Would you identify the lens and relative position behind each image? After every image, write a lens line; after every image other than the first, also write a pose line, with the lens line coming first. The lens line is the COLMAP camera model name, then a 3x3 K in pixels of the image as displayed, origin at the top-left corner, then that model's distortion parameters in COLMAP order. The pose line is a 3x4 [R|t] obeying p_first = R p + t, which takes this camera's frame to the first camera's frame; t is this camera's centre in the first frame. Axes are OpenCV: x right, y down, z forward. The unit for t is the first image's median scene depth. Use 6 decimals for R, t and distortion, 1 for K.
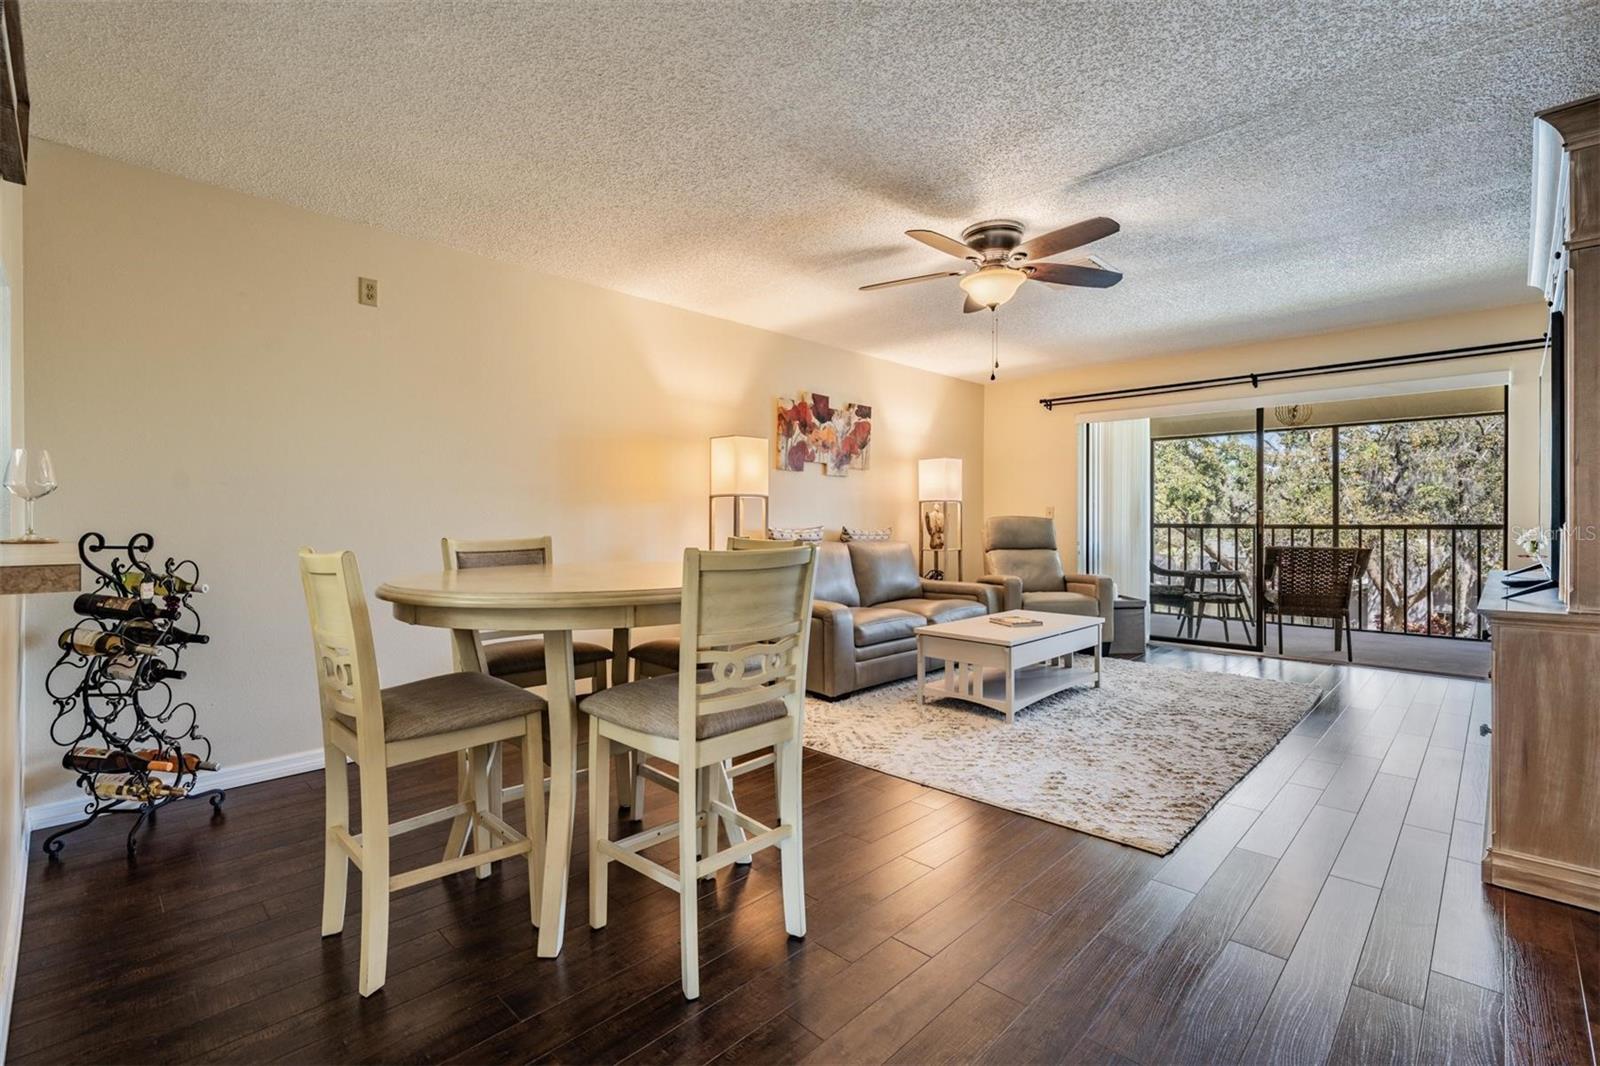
lens RADIAL K [[726.6, 0, 782.6], [0, 726.6, 520.7], [0, 0, 1]] dist [0.000711, -0.001522]
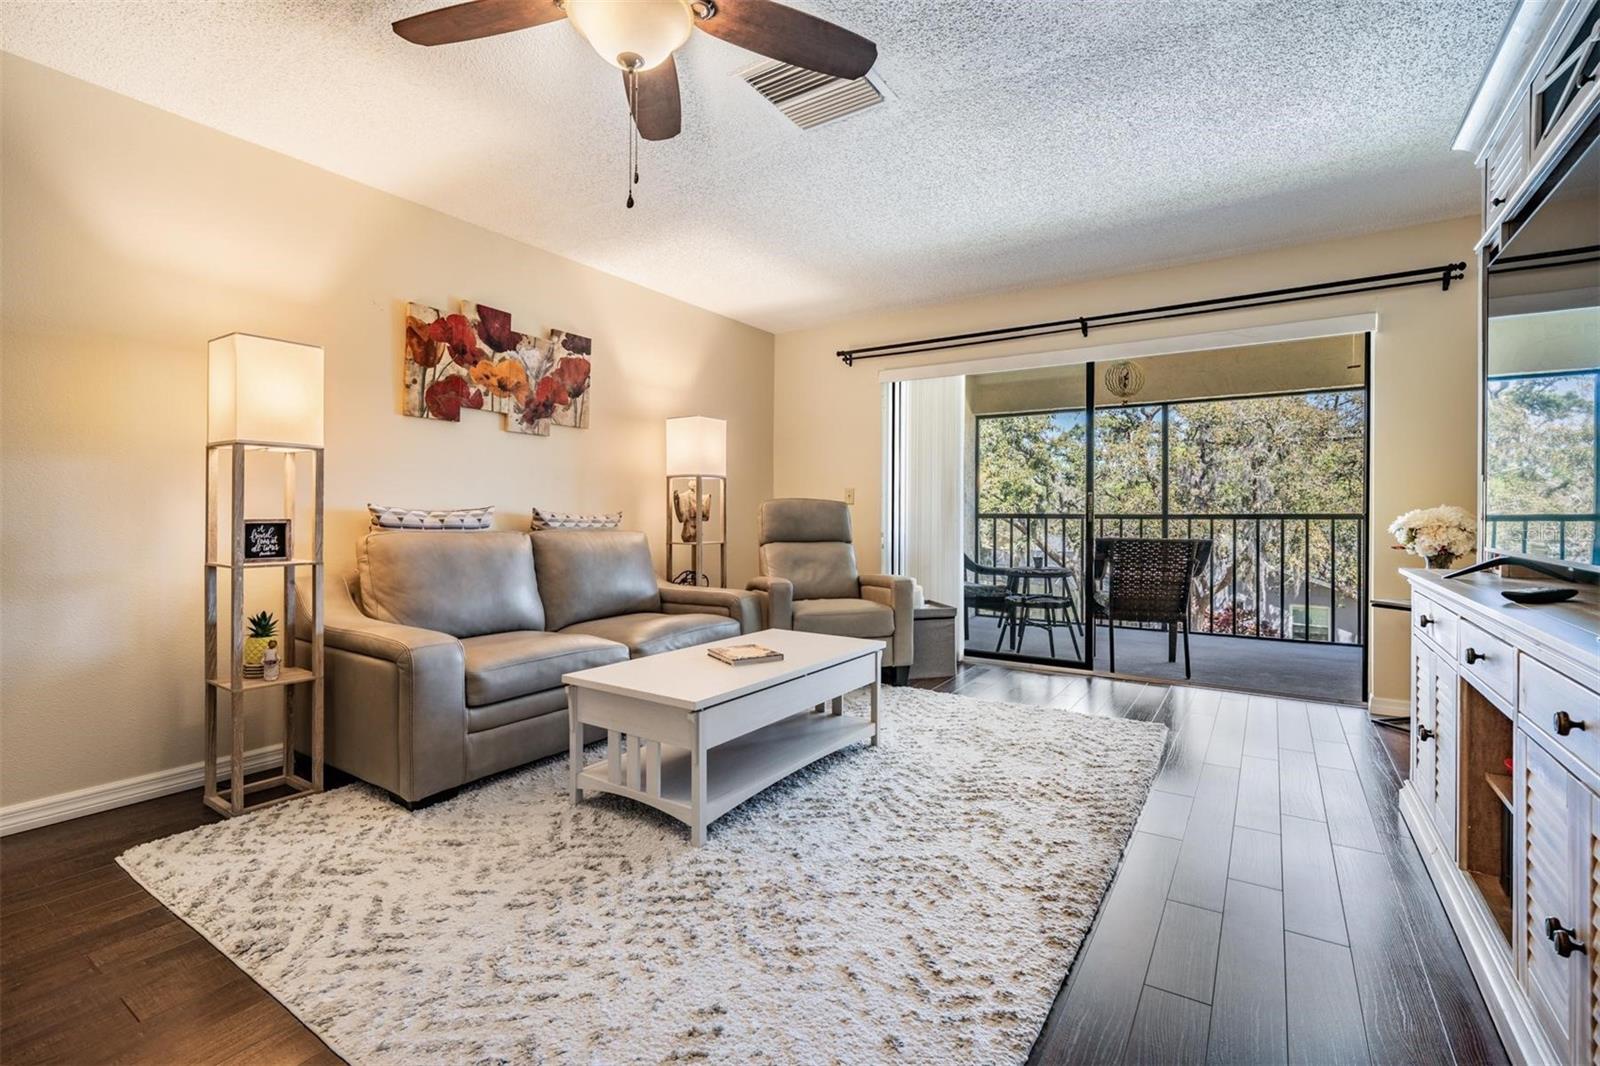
lens RADIAL K [[726.6, 0, 798.4], [0, 726.6, 507.7], [0, 0, 1]] dist [0.000711, -0.001522]
pose [[0.979076, 0.007644, 0.203352, 0.191732], [-0.005132, 0.999904, -0.012877, 0.015336], [-0.203431, 0.011564, 0.979021, 0.299627]]
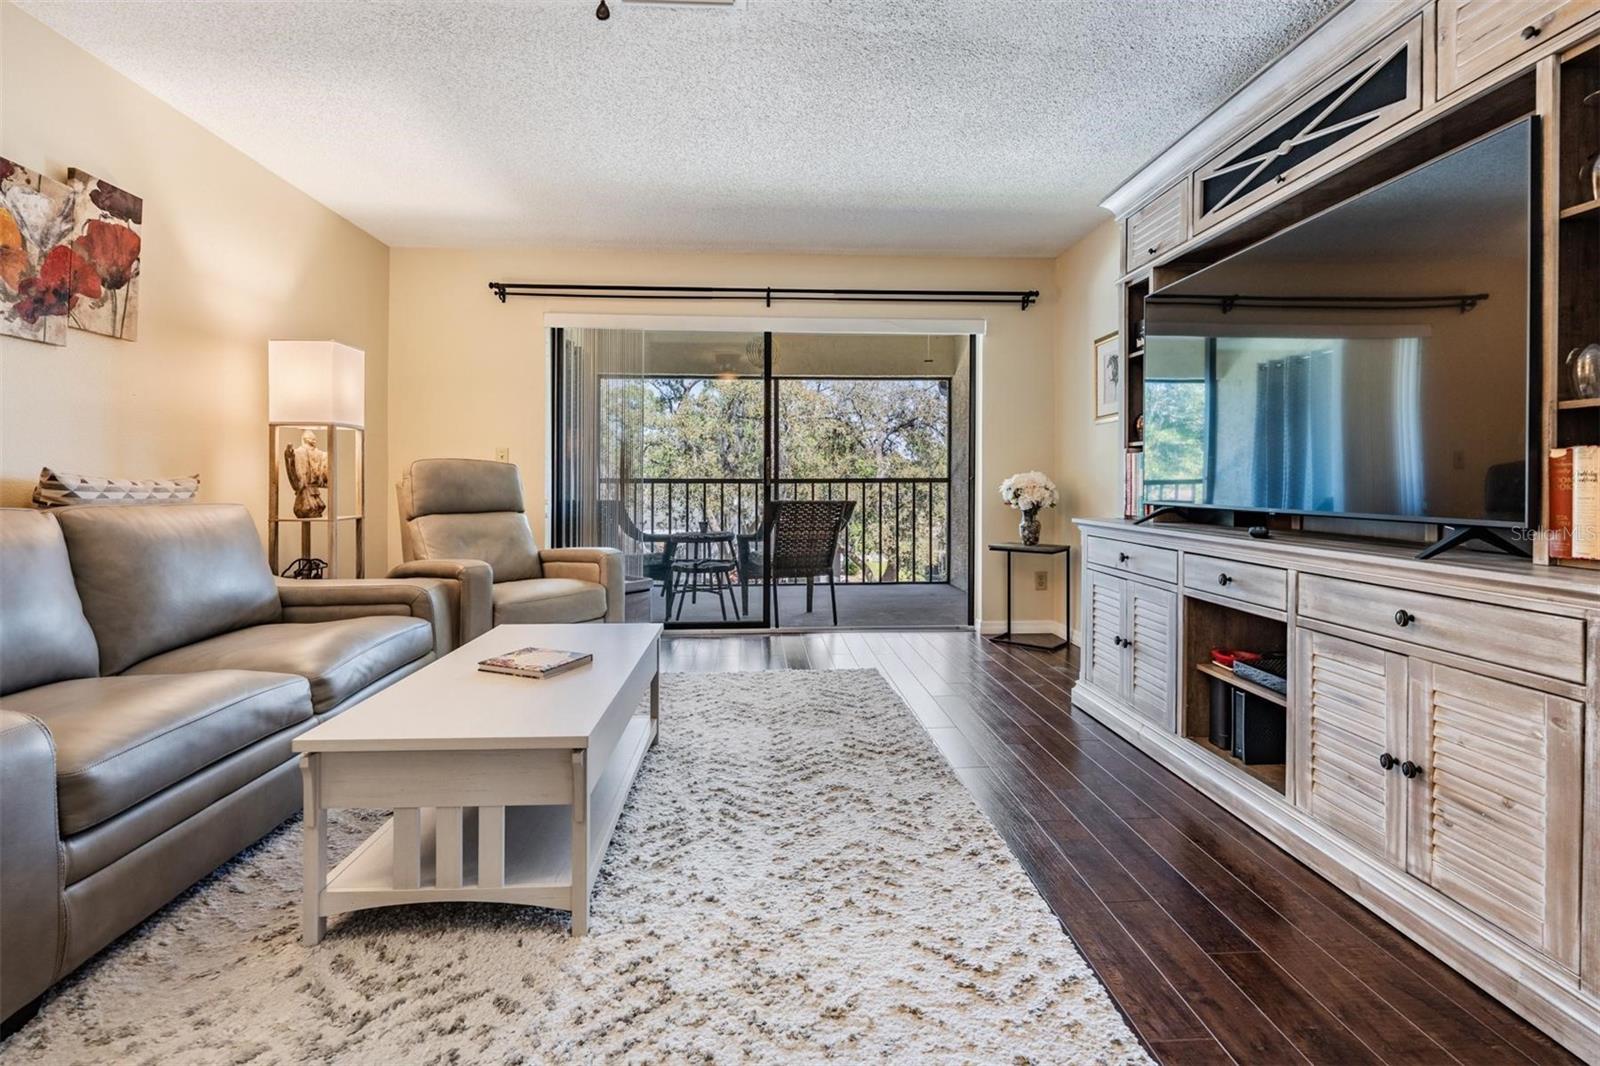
lens RADIAL K [[726.6, 0, 799.8], [0, 726.6, 480.7], [0, 0, 1]] dist [0.000711, -0.001522]
pose [[0.658393, 0.003678, 0.752665, 0.058930], [-0.000235, 0.999989, -0.004681, 0.017092], [-0.752674, 0.002905, 0.658386, 0.447163]]
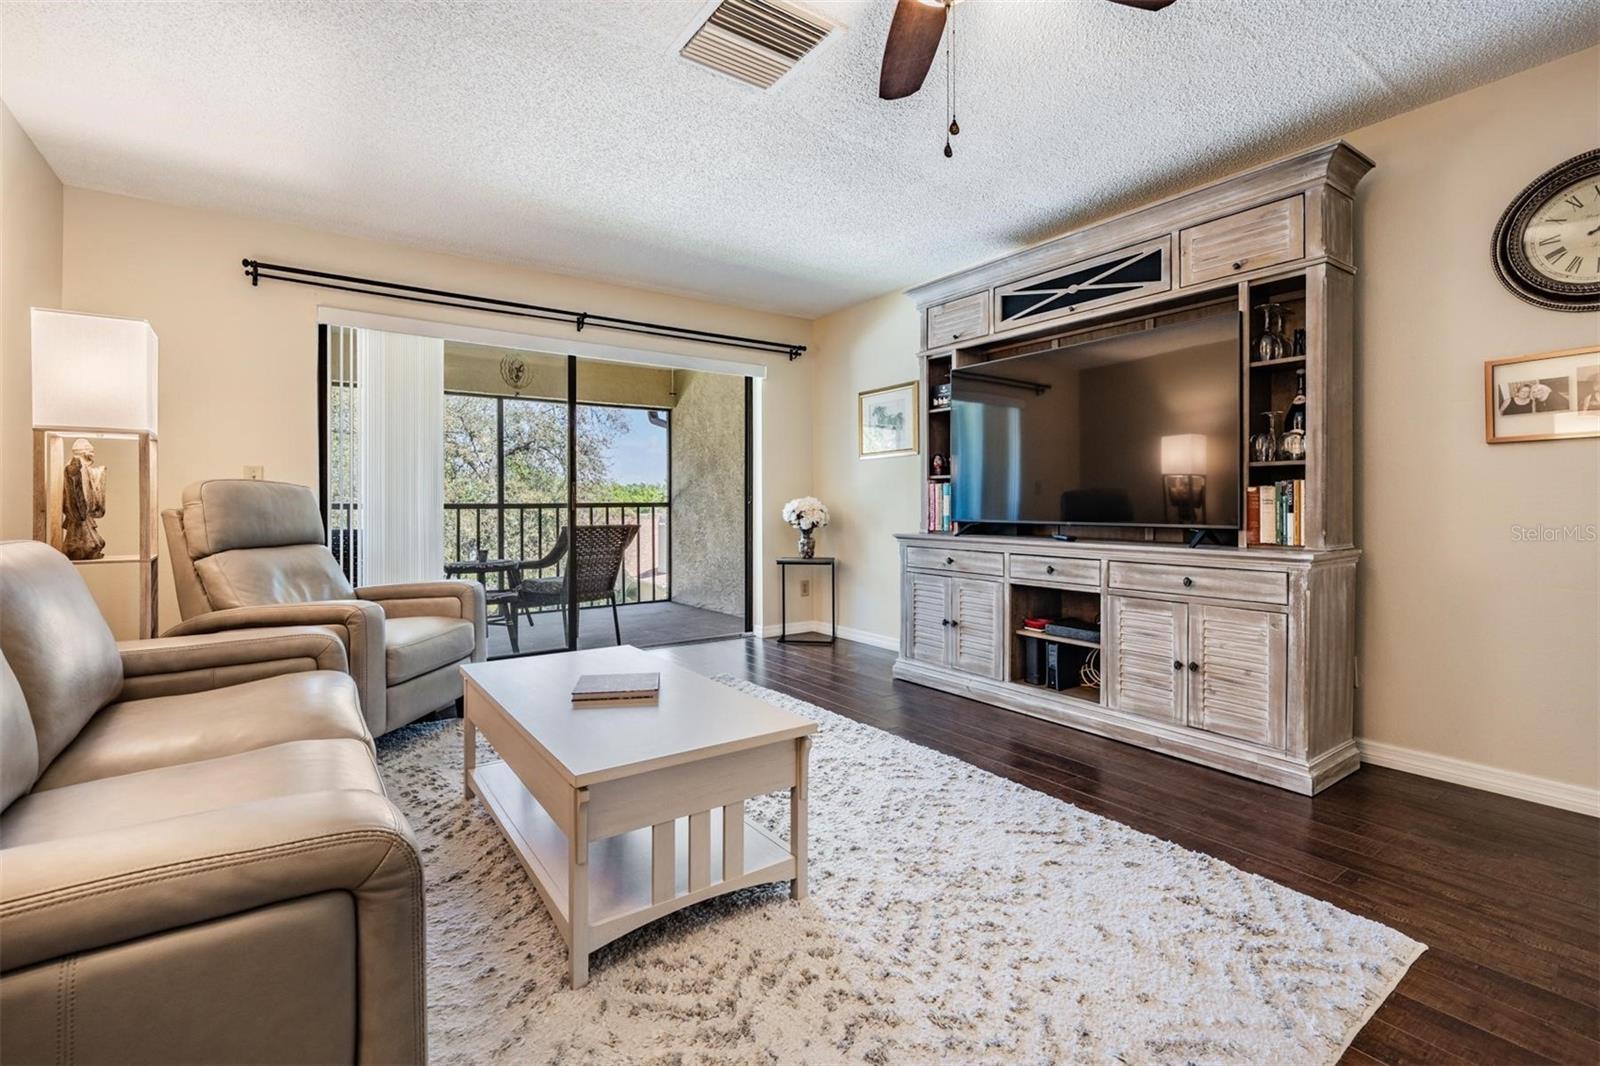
lens RADIAL K [[726.6, 0, 778.5], [0, 726.6, 500.1], [0, 0, 1]] dist [0.000711, -0.001522]
pose [[0.157473, 0.007859, 0.987492, -0.117705], [0.005779, 0.999944, -0.008880, 0.015858], [-0.987506, 0.007105, 0.157419, 0.663601]]
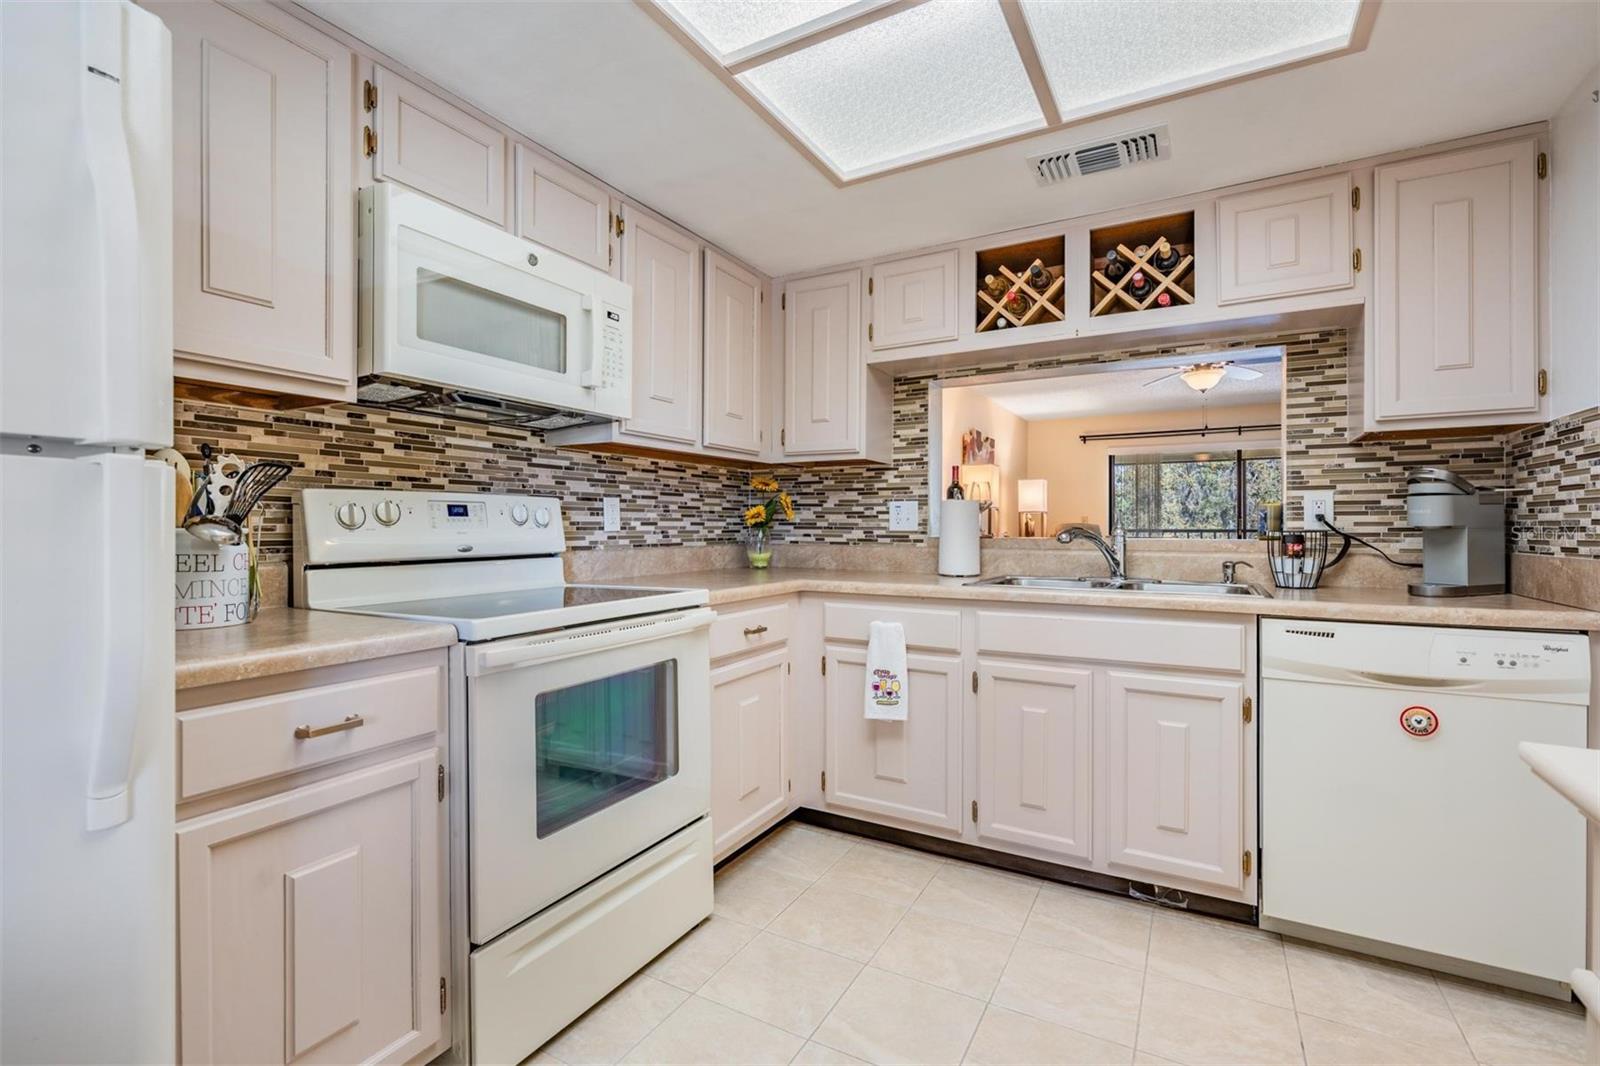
lens RADIAL K [[726.6, 0, 791.3], [0, 726.6, 529.1], [0, 0, 1]] dist [0.000711, -0.001522]
pose [[0.964761, -0.003354, 0.263105, -0.627032], [0.003337, 0.999994, 0.000512, 0.002103], [-0.263105, 0.000384, 0.964767, -0.181221]]
